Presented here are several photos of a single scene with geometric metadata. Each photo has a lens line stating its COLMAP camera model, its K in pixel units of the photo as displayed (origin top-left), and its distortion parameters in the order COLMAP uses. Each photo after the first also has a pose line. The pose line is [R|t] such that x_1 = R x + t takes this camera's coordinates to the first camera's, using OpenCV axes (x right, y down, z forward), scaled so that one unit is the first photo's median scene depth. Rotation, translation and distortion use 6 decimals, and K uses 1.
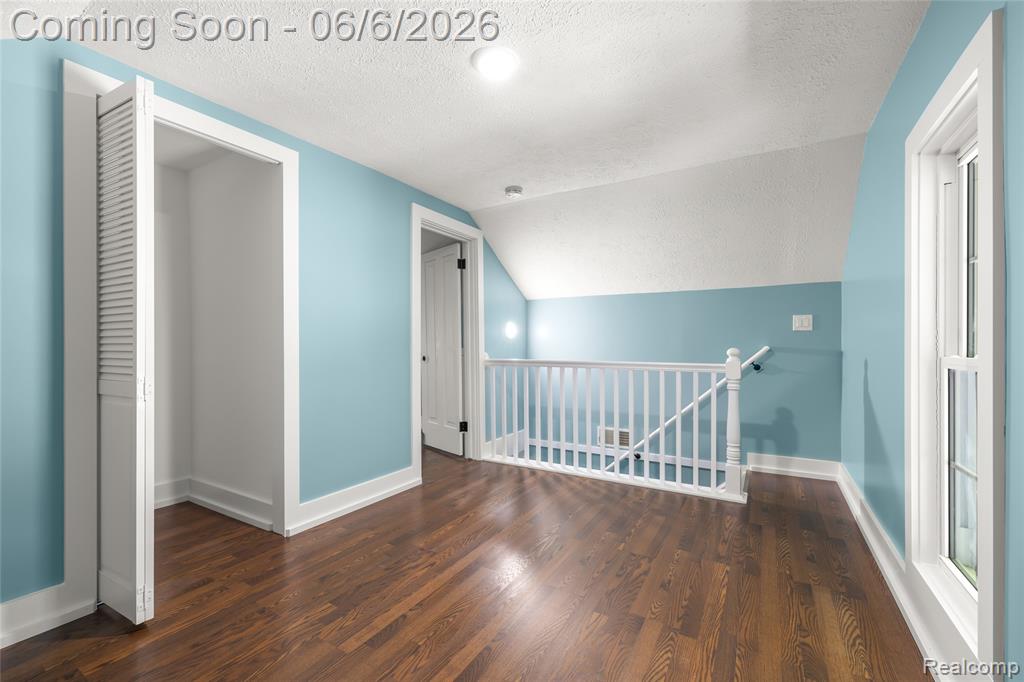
lens RADIAL K [[437.1, 0, 514.4], [0, 437.1, 348.2], [0, 0, 1]] dist [0.002245, -0.000029]
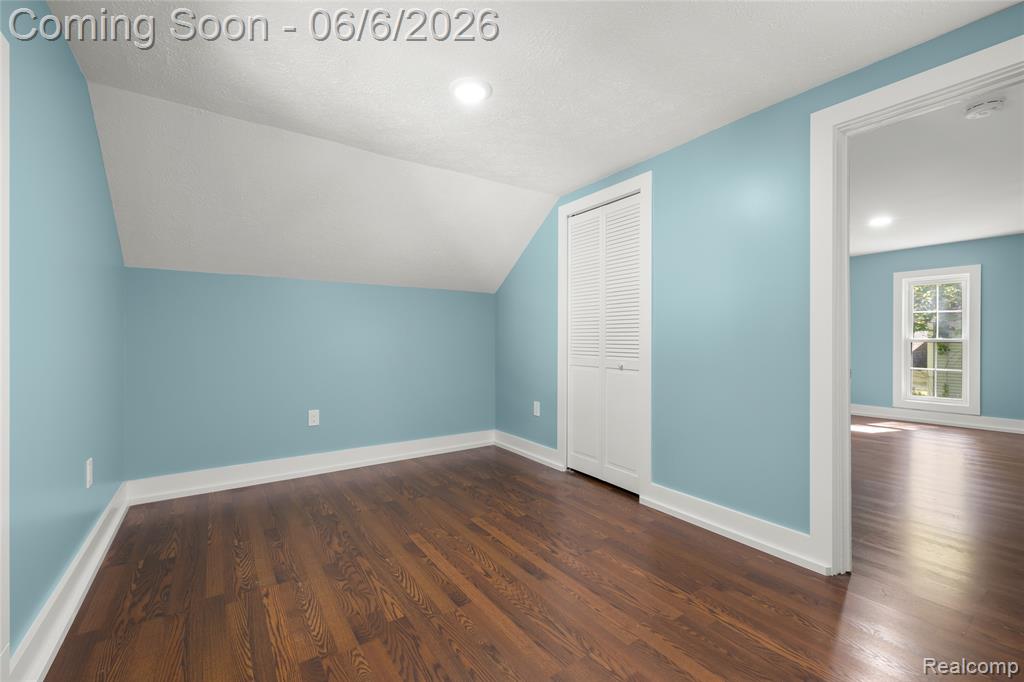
lens RADIAL K [[437.1, 0, 514.4], [0, 437.1, 348.2], [0, 0, 1]] dist [0.002245, -0.000029]
pose [[-0.431866, 0.017667, -0.901765, 0.989236], [-0.007597, 0.999701, 0.023223, -0.020120], [0.901906, 0.016880, -0.431603, 1.708107]]
